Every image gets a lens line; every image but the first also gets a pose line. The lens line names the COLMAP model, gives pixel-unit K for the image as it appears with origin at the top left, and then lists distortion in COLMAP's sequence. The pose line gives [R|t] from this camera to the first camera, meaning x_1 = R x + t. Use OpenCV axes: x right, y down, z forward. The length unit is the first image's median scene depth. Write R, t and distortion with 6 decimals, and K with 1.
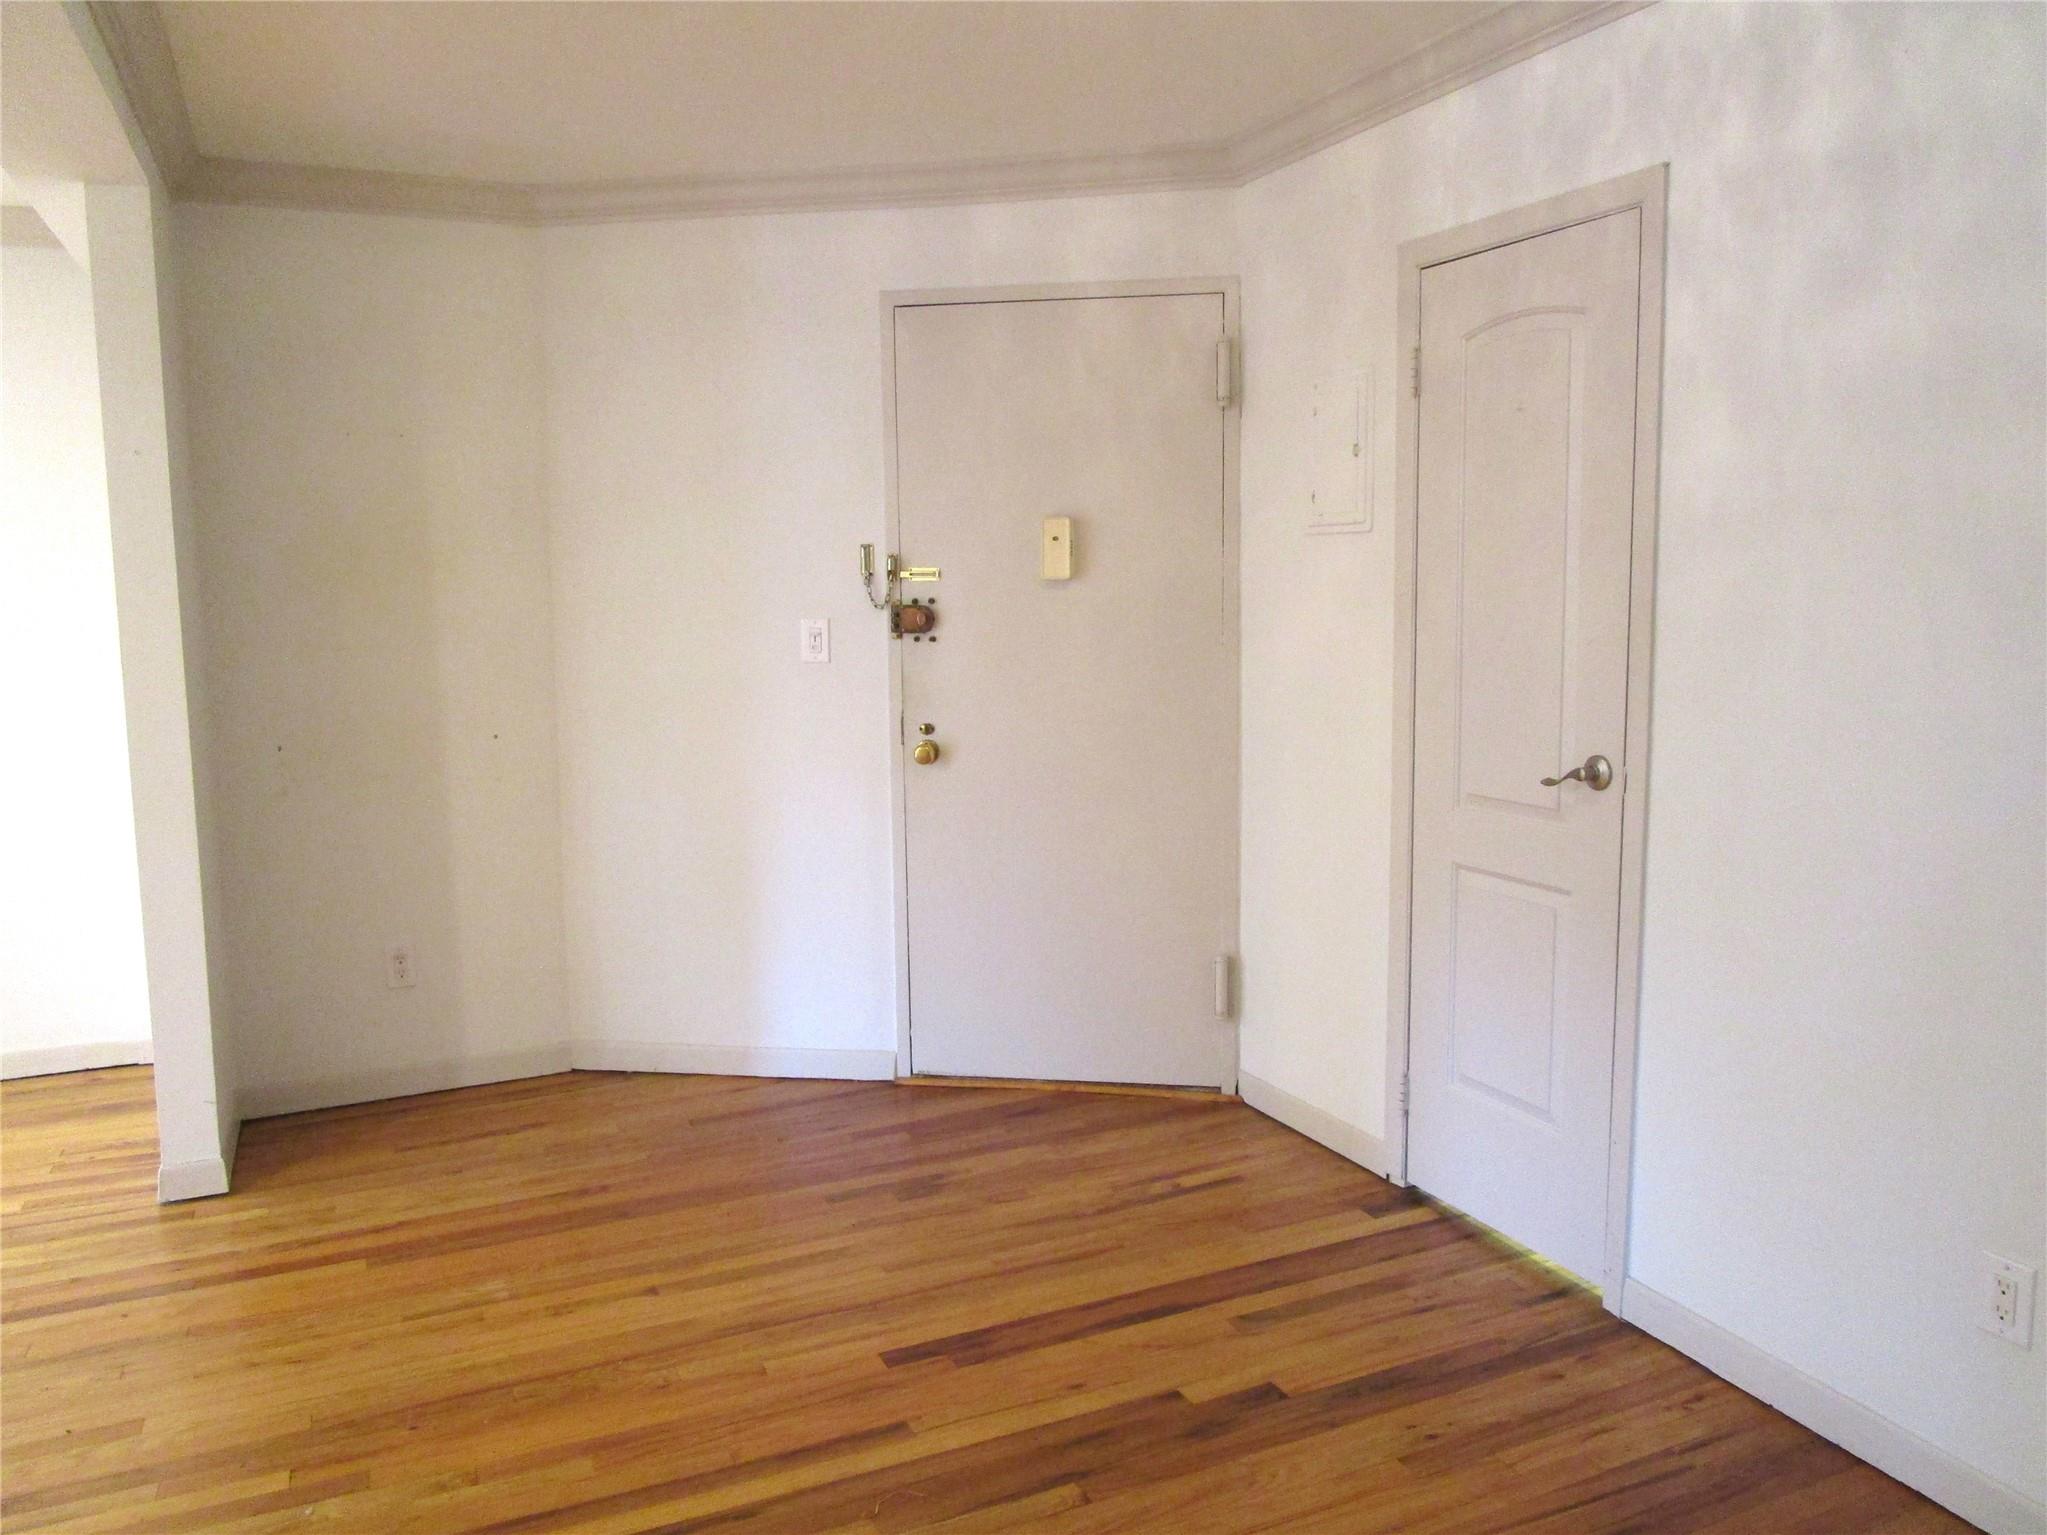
lens RADIAL K [[1505.9, 0, 1043.7], [0, 1505.9, 757.3], [0, 0, 1]] dist [-0.012110, -0.004319]
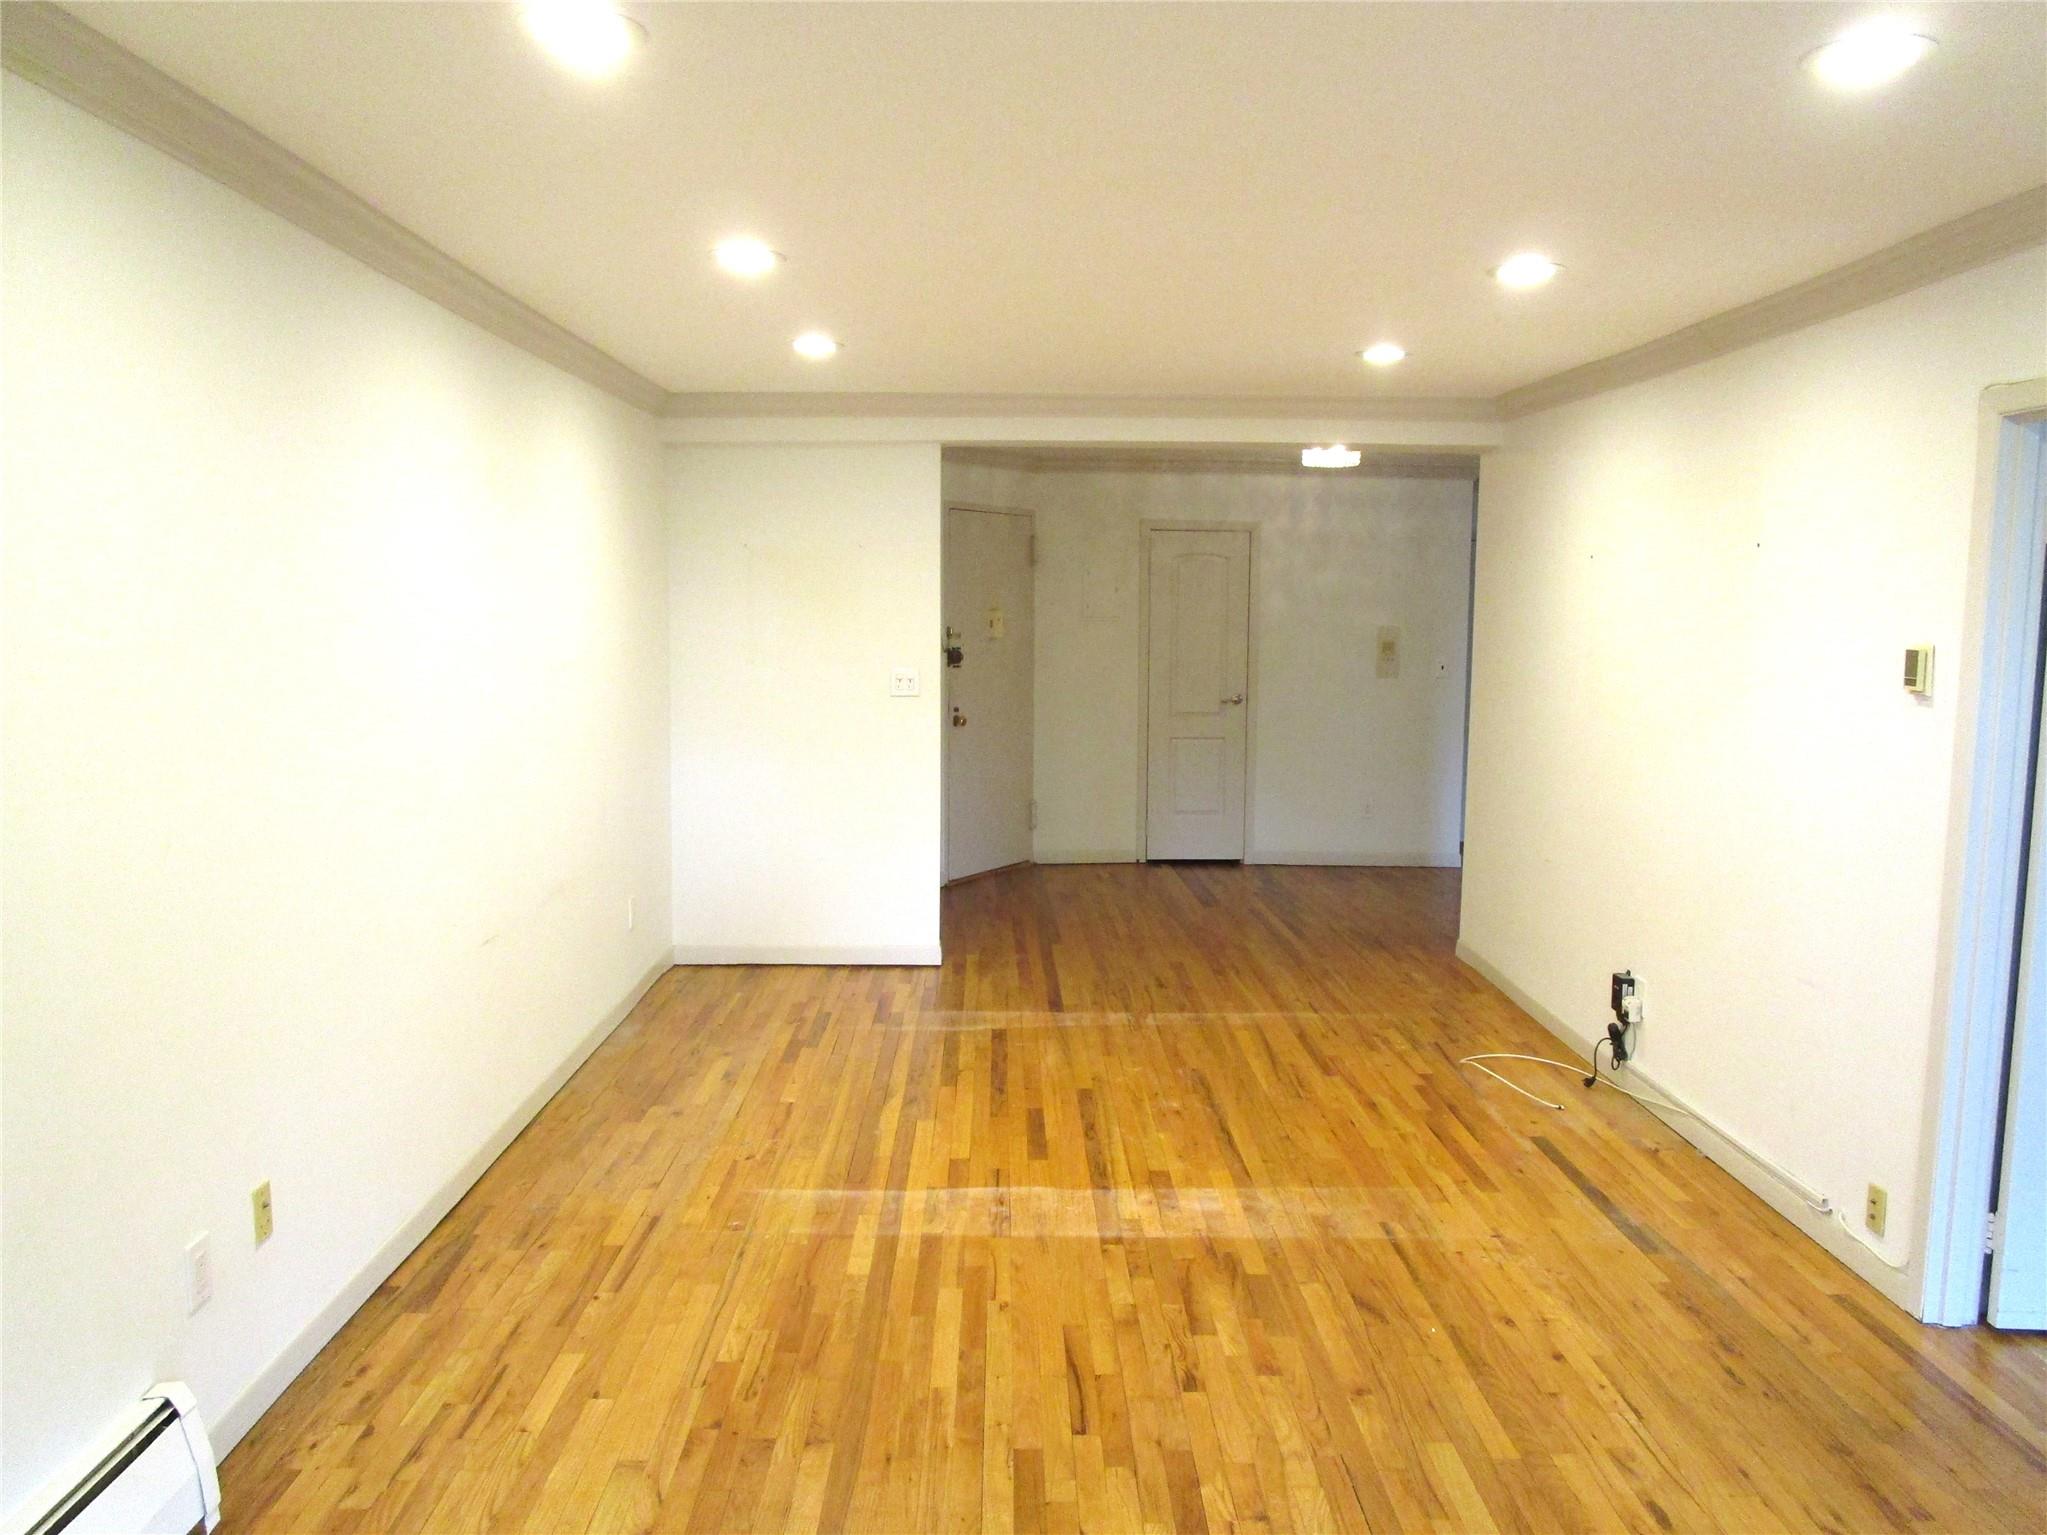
lens RADIAL K [[1520.0, 0, 1029.9], [0, 1520.0, 762.0], [0, 0, 1]] dist [-0.028811, 0.009778]
pose [[0.394750, -0.082768, 0.915053, -2.558477], [0.093143, 0.994408, 0.049764, -0.053309], [-0.914055, 0.065586, 0.400252, 0.090684]]
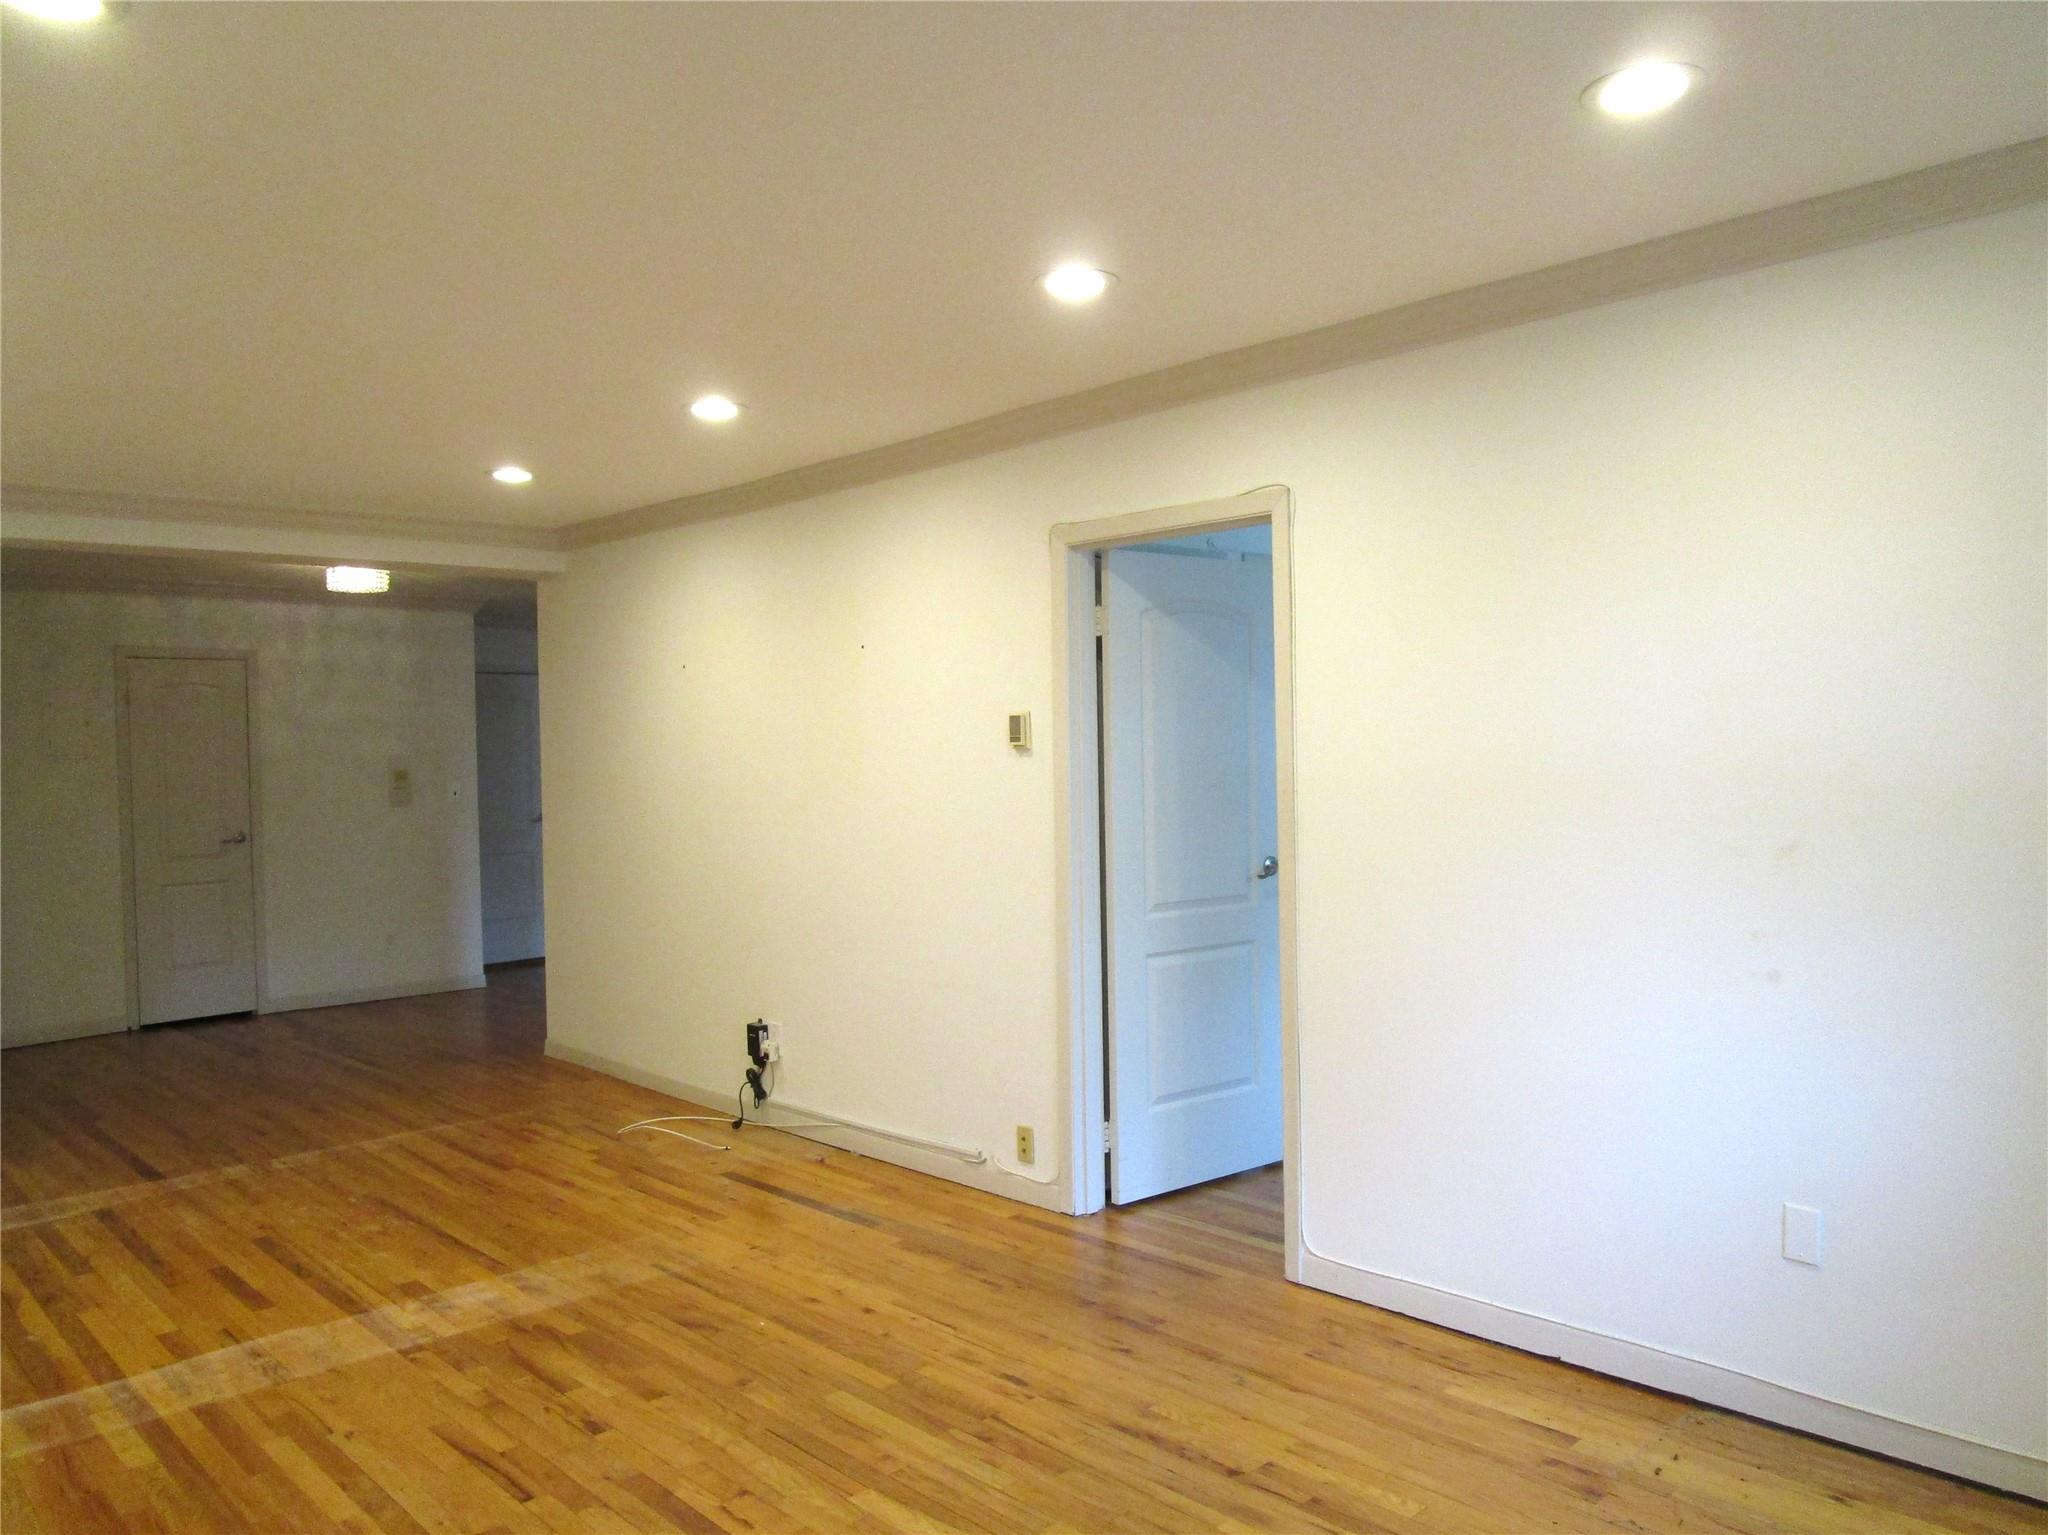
lens RADIAL K [[1481.9, 0, 1018.5], [0, 1481.9, 756.9], [0, 0, 1]] dist [-0.017162, 0.001181]
pose [[-0.322154, 0.013976, 0.946584, -2.680505], [0.139513, 0.989675, 0.032869, -0.026173], [-0.936351, 0.142650, -0.320777, 0.414583]]
